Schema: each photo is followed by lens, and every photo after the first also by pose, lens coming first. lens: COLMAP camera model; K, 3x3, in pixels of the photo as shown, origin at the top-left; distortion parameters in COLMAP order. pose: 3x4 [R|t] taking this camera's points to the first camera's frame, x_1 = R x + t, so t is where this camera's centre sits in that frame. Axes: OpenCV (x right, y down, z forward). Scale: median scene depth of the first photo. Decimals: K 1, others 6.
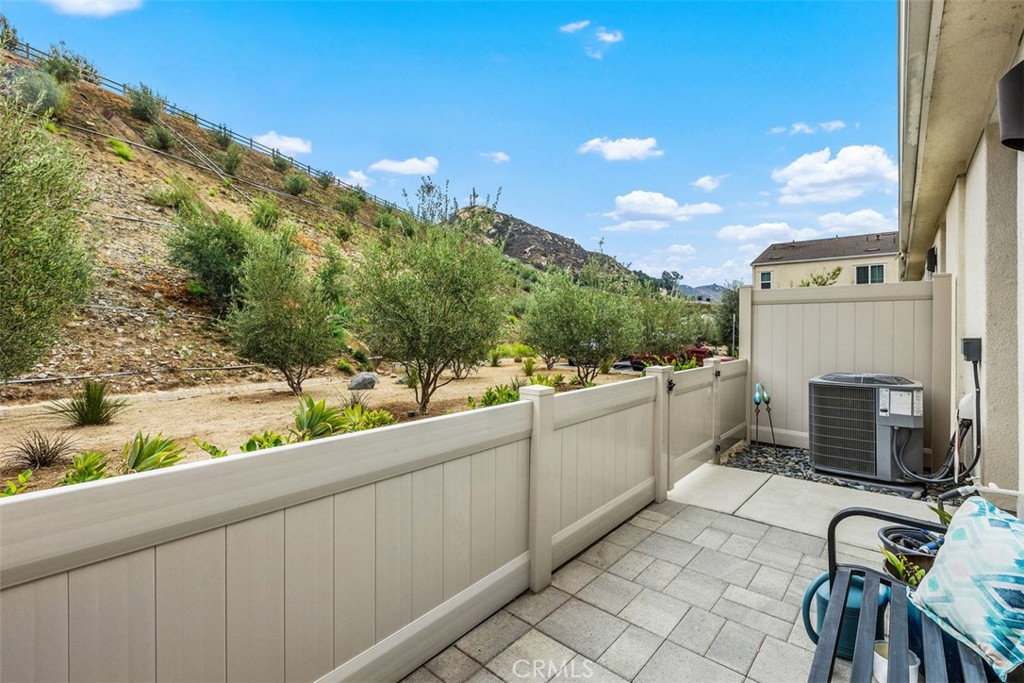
lens RADIAL K [[456.1, 0, 511.7], [0, 456.1, 332.4], [0, 0, 1]] dist [0.000460, 0.000052]
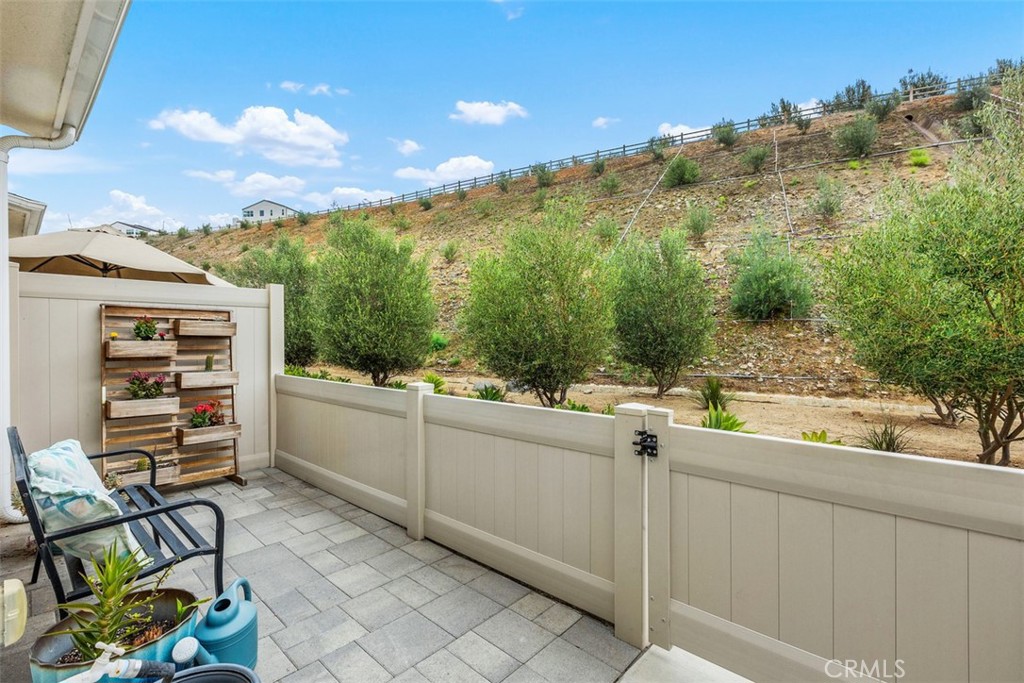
lens RADIAL K [[456.1, 0, 511.7], [0, 456.1, 332.4], [0, 0, 1]] dist [0.000460, 0.000052]
pose [[-0.029629, -0.016189, -0.999430, 1.102287], [-0.006786, 0.999849, -0.015995, -0.002402], [0.999538, 0.006308, -0.029734, 1.062068]]
